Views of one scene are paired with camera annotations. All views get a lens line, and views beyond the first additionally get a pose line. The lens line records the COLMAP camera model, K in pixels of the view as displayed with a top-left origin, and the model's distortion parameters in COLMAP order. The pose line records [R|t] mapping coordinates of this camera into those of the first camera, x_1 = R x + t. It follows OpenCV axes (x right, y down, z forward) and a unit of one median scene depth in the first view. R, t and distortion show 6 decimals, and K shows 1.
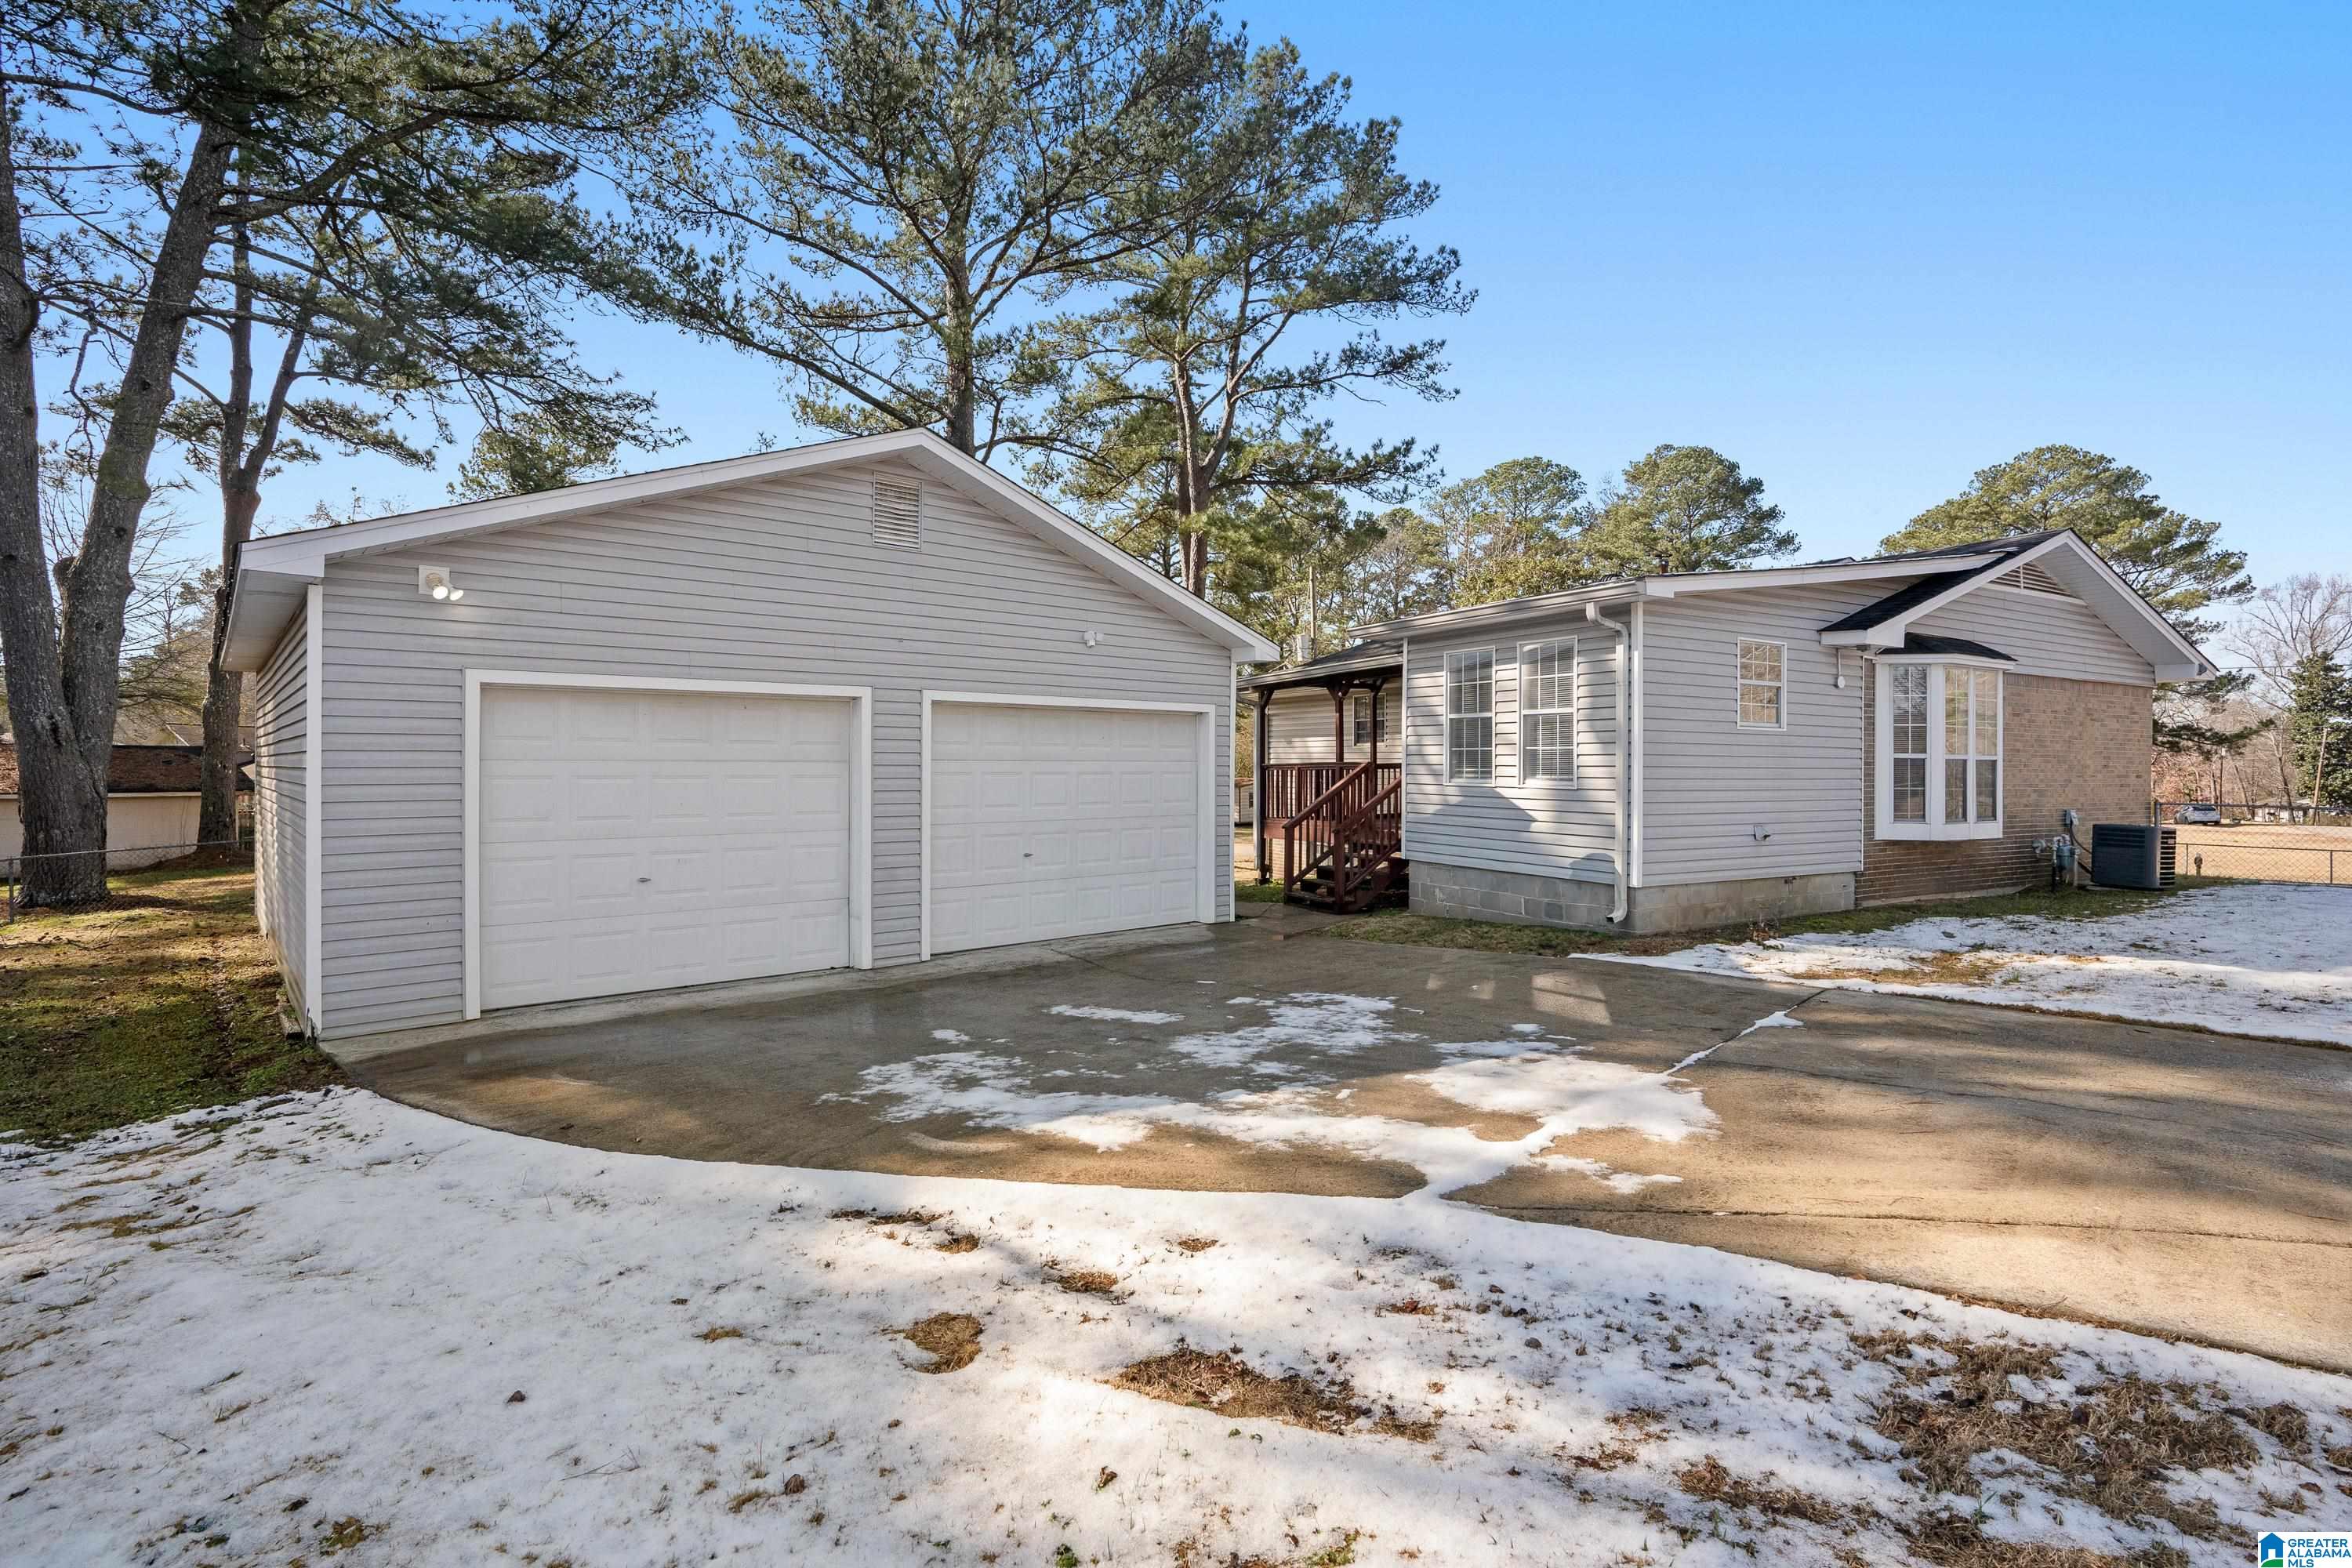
lens RADIAL K [[1066.2, 0, 1180.2], [0, 1066.2, 768.6], [0, 0, 1]] dist [-0.008571, 0.001821]
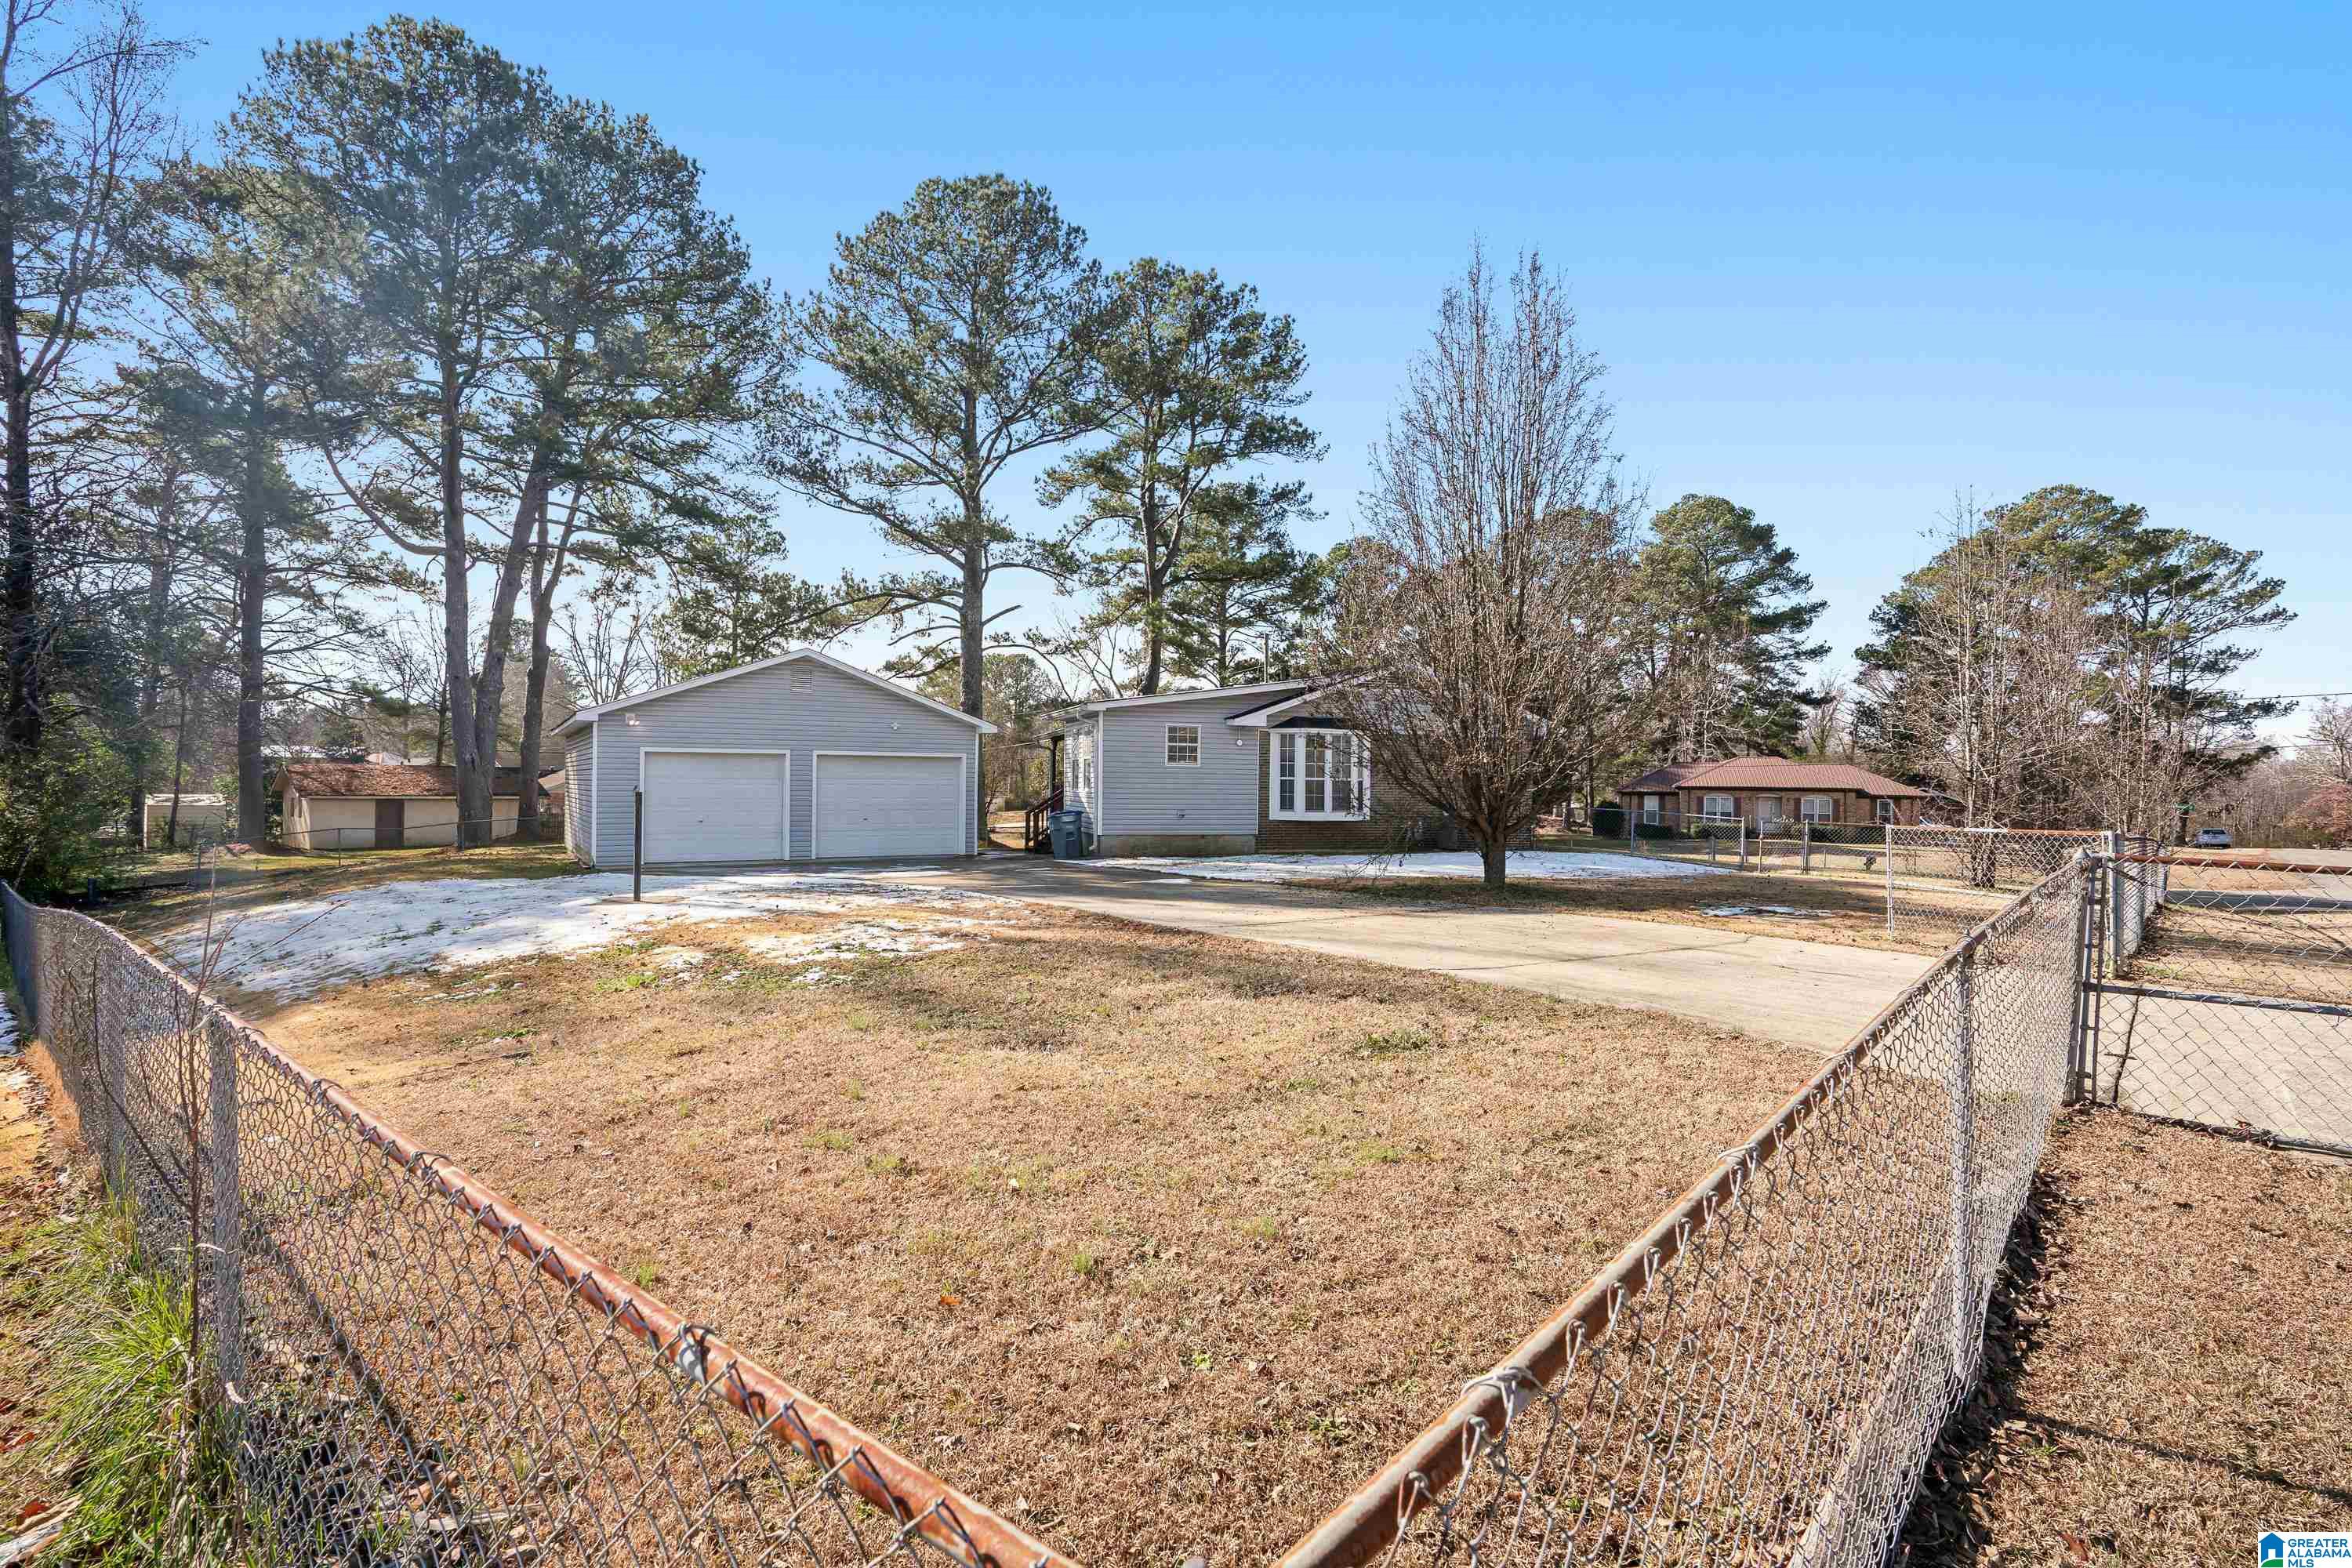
lens RADIAL K [[1066.2, 0, 1173.2], [0, 1066.2, 794.1], [0, 0, 1]] dist [-0.008571, 0.001821]
pose [[0.985387, 0.004941, -0.170261, 0.286522], [-0.004699, 0.999987, 0.001827, 0.005283], [0.170268, -0.001000, 0.985397, -0.367852]]
